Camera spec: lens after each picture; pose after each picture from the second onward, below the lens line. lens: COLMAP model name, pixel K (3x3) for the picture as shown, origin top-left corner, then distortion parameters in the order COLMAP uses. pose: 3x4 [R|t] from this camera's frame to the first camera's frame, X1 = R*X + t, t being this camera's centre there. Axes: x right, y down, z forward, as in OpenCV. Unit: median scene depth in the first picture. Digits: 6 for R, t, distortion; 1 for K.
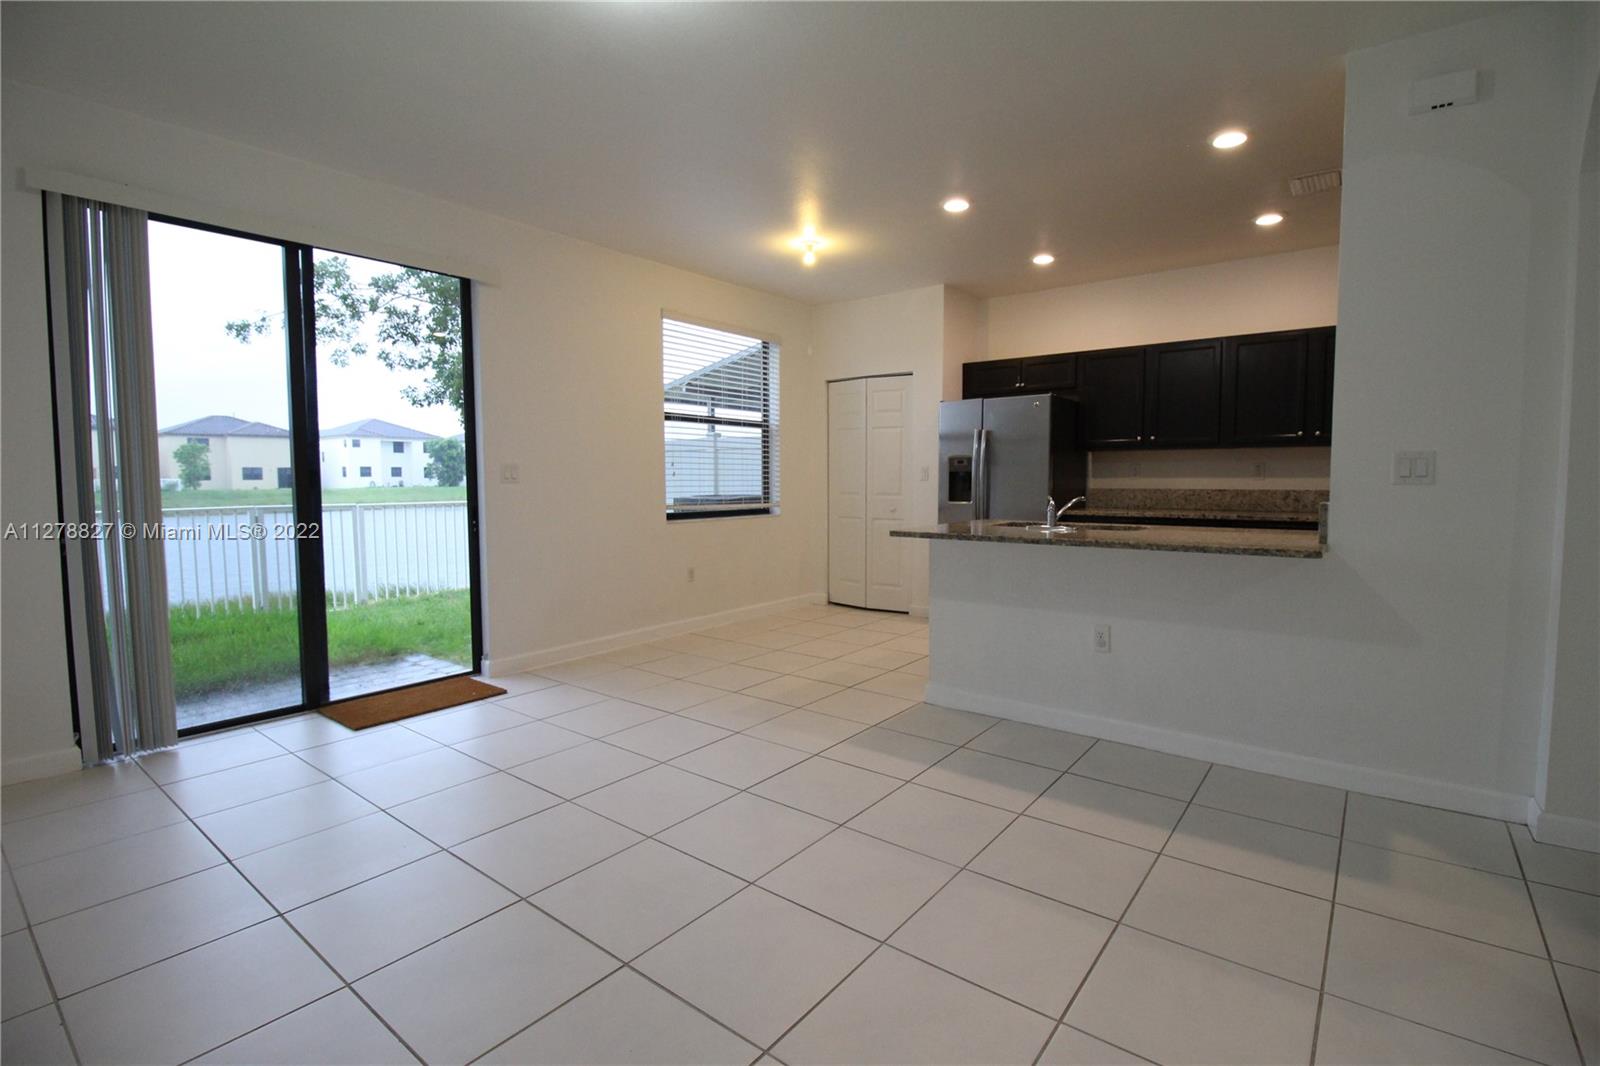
lens RADIAL K [[743.5, 0, 806.4], [0, 743.5, 522.3], [0, 0, 1]] dist [0.001172, -0.012628]
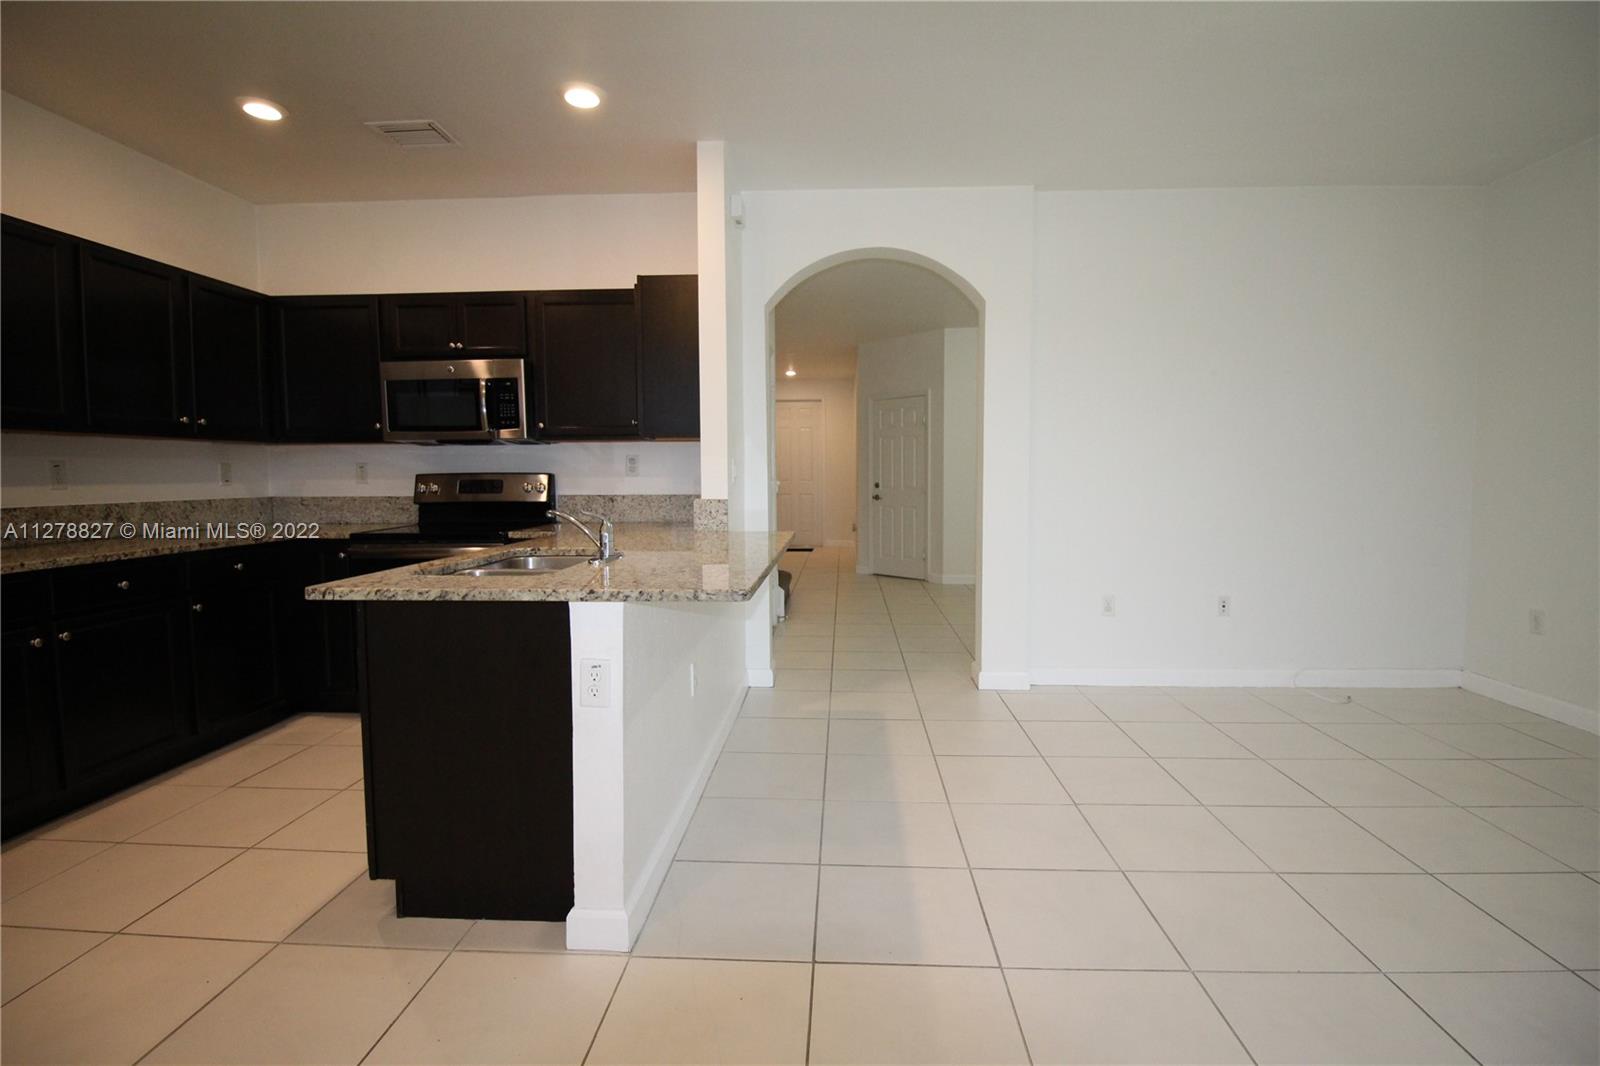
lens RADIAL K [[743.5, 0, 806.4], [0, 743.5, 522.3], [0, 0, 1]] dist [0.001172, -0.012628]
pose [[-0.575859, -0.046645, 0.816217, -0.214247], [0.059552, 0.993326, 0.098782, -0.054749], [-0.815377, 0.105492, -0.569238, 0.870979]]
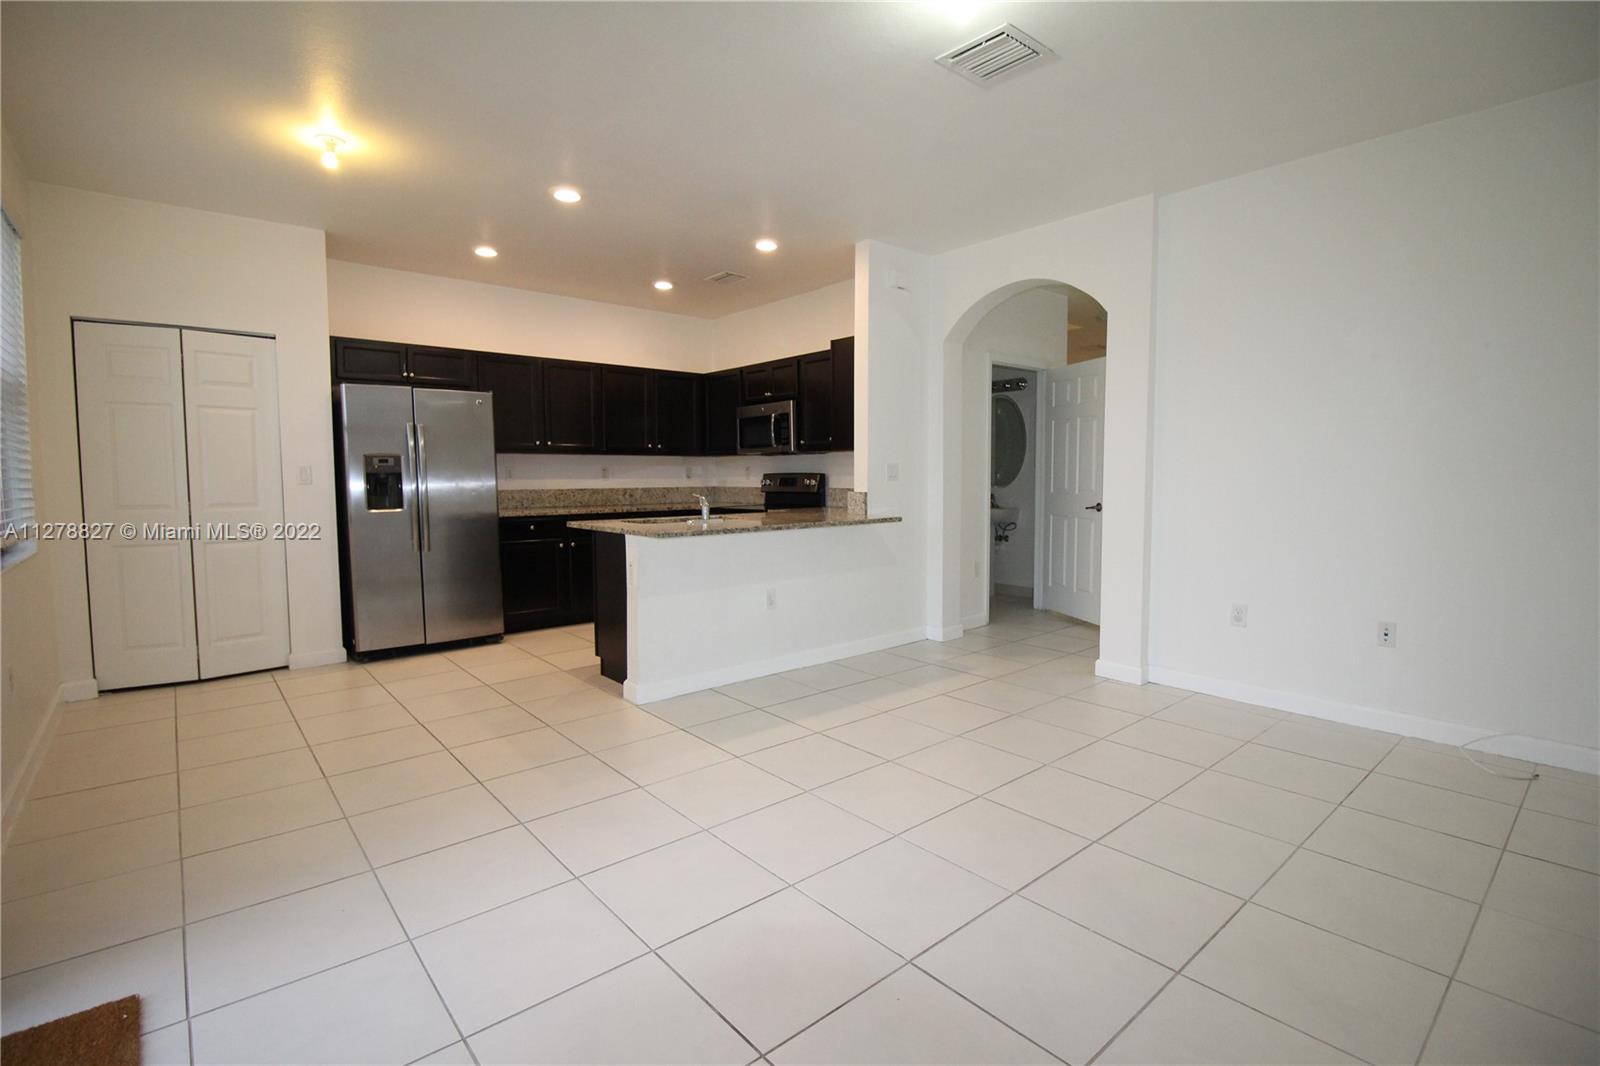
lens RADIAL K [[743.5, 0, 806.4], [0, 743.5, 522.3], [0, 0, 1]] dist [0.001172, -0.012628]
pose [[0.195799, -0.059714, 0.978824, -0.569725], [0.065038, 0.996737, 0.047796, -0.025325], [-0.978485, 0.054302, 0.199044, 0.431496]]
